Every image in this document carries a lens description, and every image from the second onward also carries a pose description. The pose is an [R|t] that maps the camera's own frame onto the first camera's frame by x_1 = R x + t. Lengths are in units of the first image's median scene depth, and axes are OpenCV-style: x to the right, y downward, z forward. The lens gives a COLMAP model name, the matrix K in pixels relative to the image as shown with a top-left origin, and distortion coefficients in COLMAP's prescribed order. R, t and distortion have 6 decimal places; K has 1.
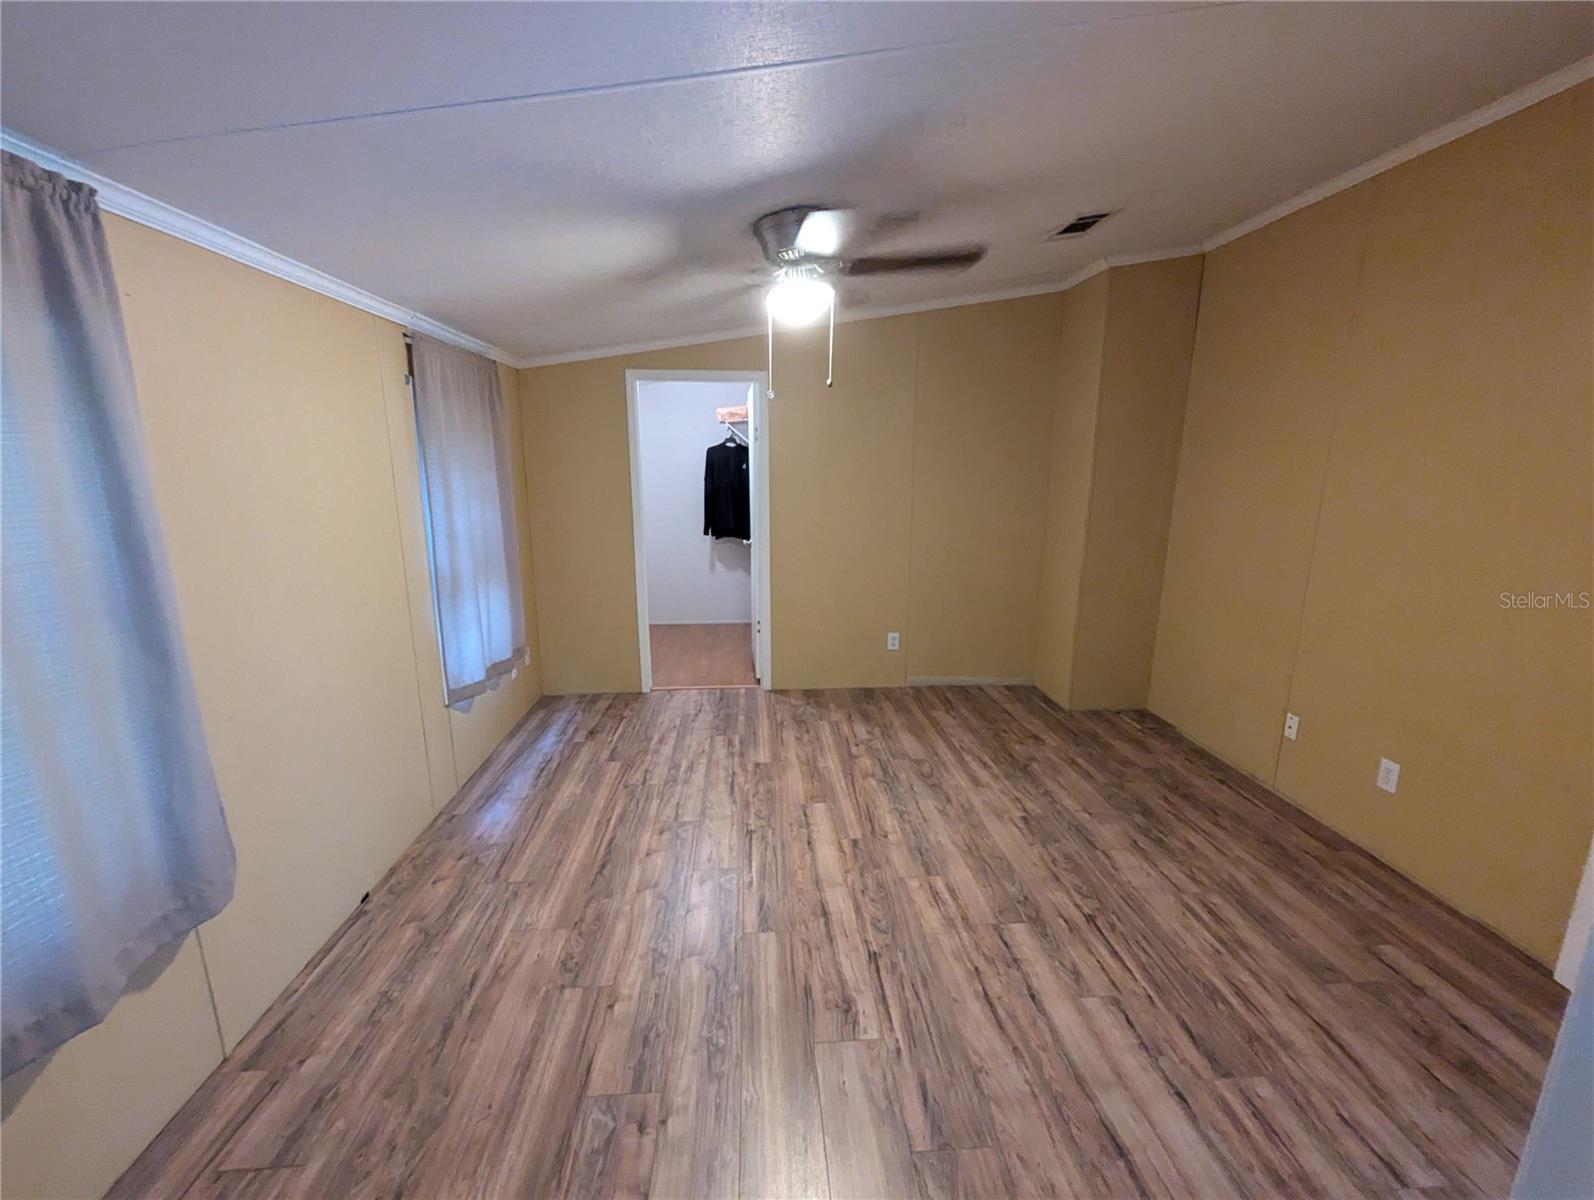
lens RADIAL K [[662.5, 0, 793.5], [0, 662.5, 598.9], [0, 0, 1]] dist [-0.002634, -0.001960]
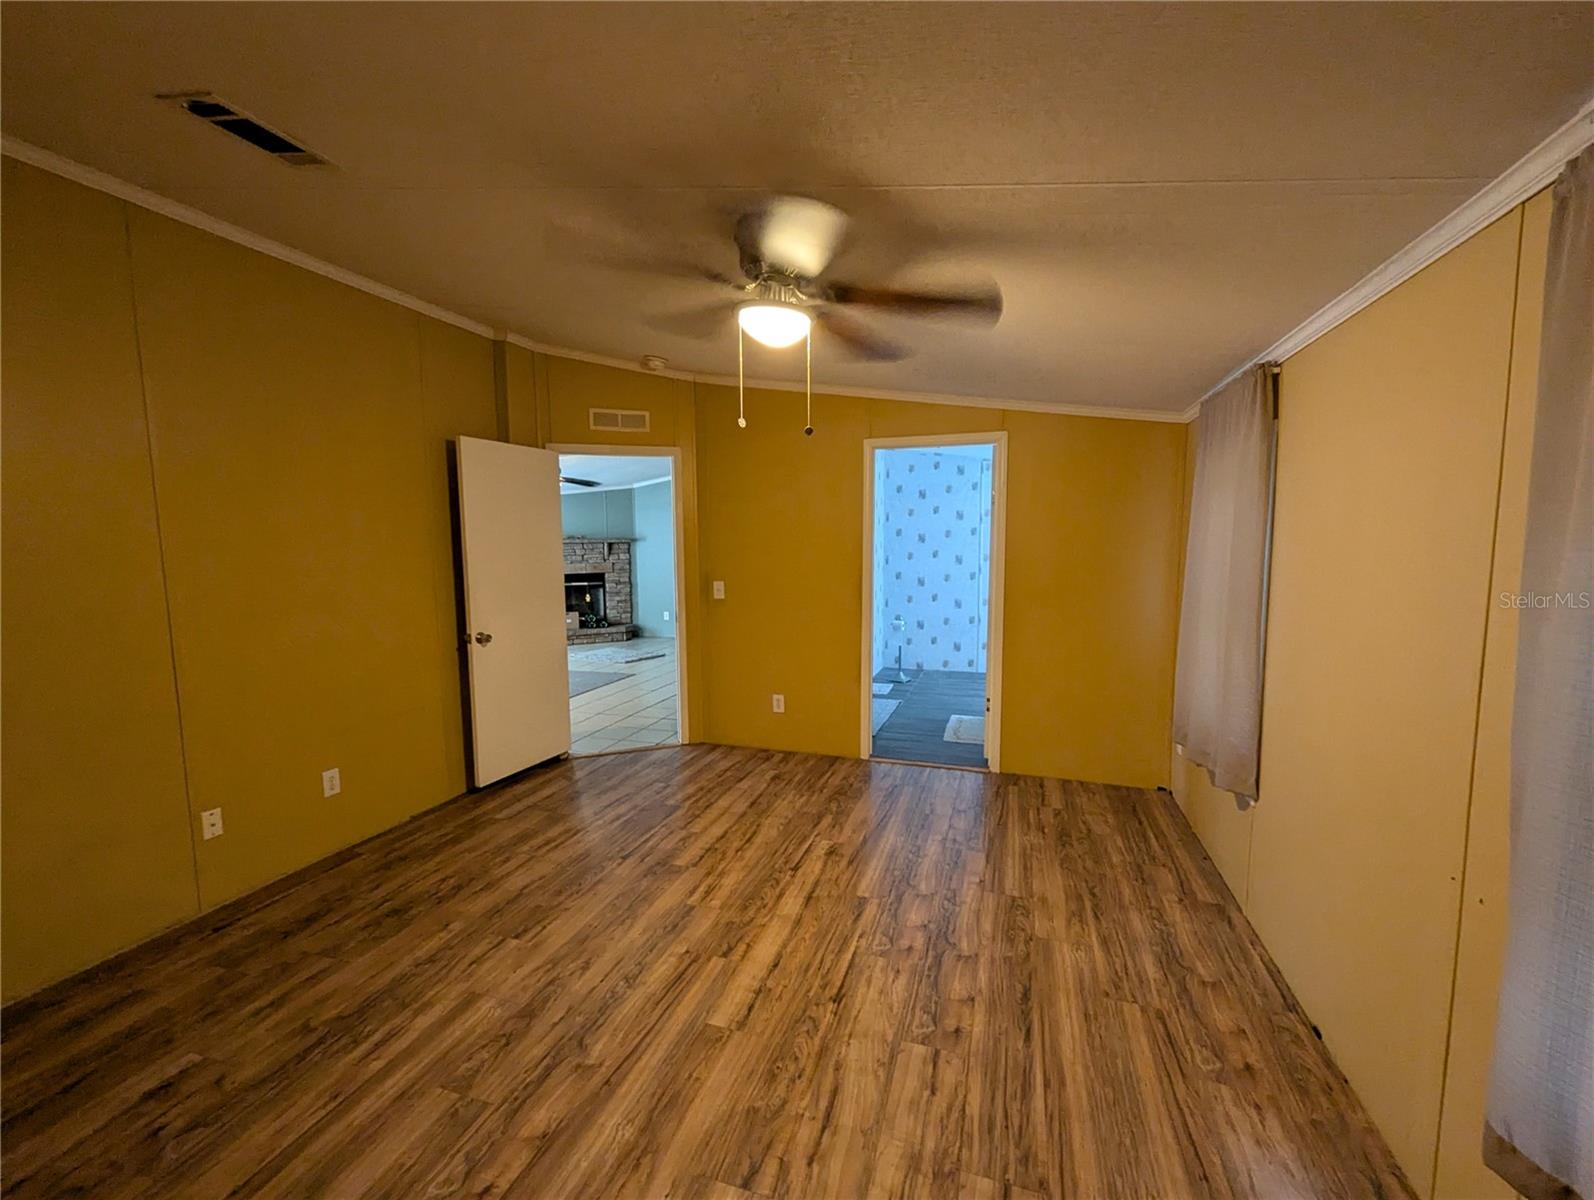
lens RADIAL K [[662.5, 0, 792.9], [0, 662.5, 611.7], [0, 0, 1]] dist [-0.002634, -0.001960]
pose [[-0.925894, -0.039868, 0.375674, -0.311092], [0.078339, 0.952539, 0.294165, -0.318969], [-0.369572, 0.301796, -0.878826, 1.696425]]
